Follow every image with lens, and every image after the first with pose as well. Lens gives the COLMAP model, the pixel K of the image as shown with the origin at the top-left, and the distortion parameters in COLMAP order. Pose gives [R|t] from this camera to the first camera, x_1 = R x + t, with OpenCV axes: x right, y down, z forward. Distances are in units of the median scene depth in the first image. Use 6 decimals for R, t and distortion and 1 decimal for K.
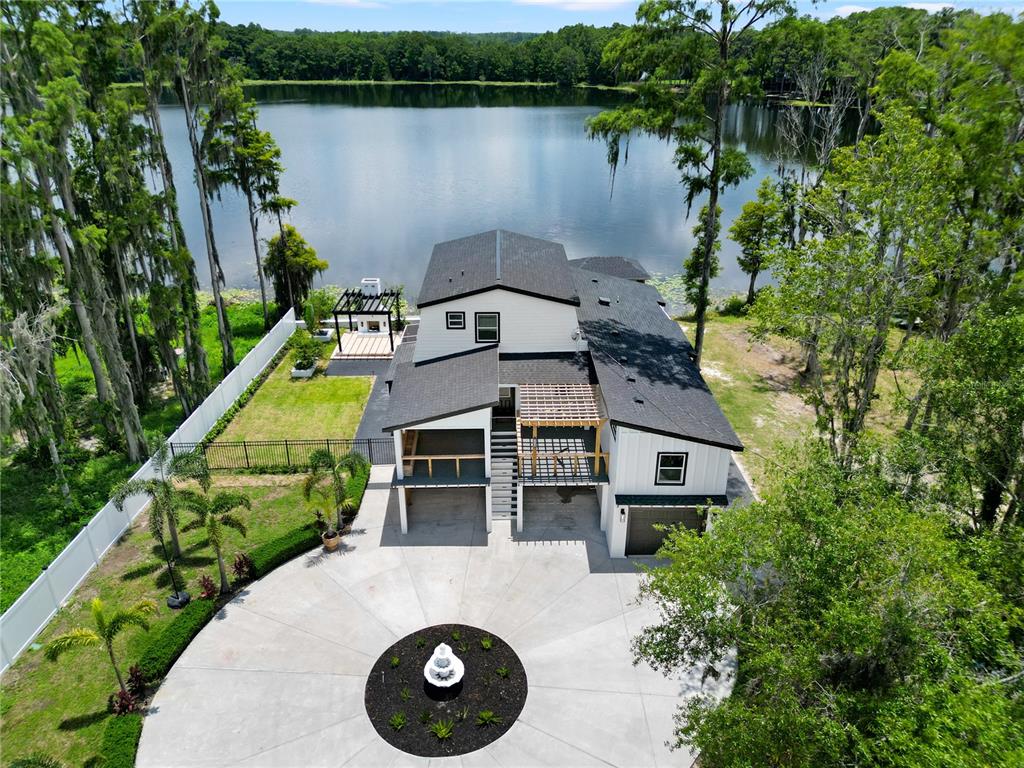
lens RADIAL K [[718.8, 0, 510.6], [0, 718.8, 380.2], [0, 0, 1]] dist [0.060442, -0.053720]
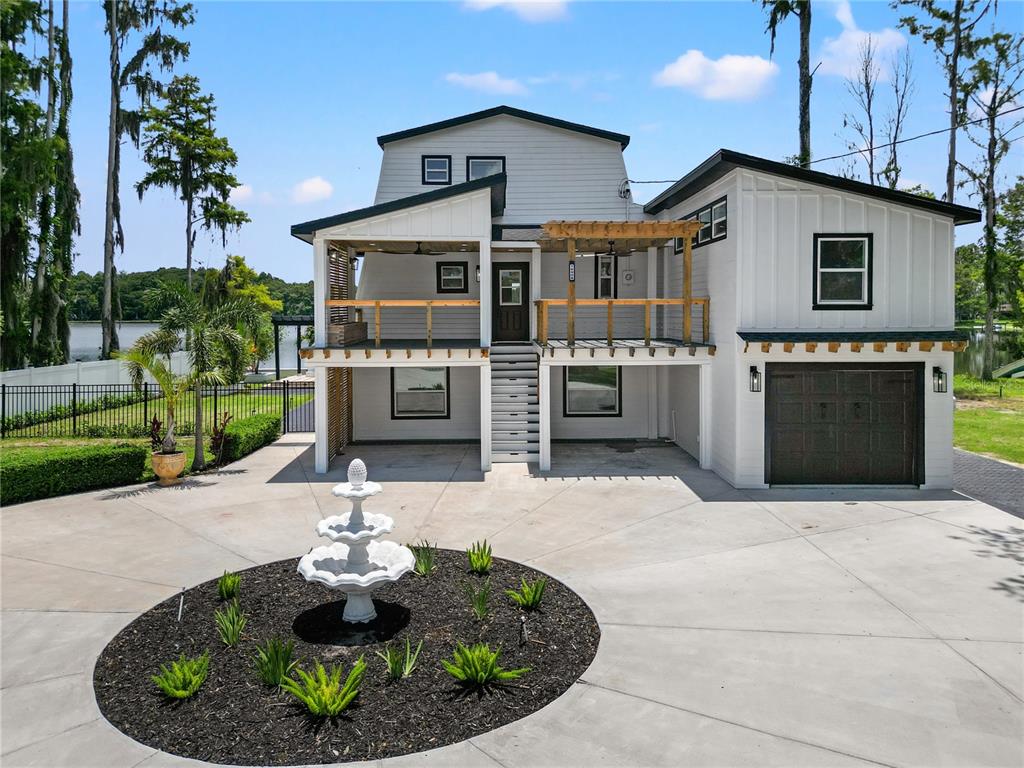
lens RADIAL K [[741.3, 0, 514.4], [0, 741.3, 323.1], [0, 0, 1]] dist [0.038623, -0.031353]
pose [[0.999942, -0.000841, 0.010766, -0.013365], [0.005187, 0.911849, -0.410492, 0.290734], [-0.009472, 0.410524, 0.911800, 0.413250]]
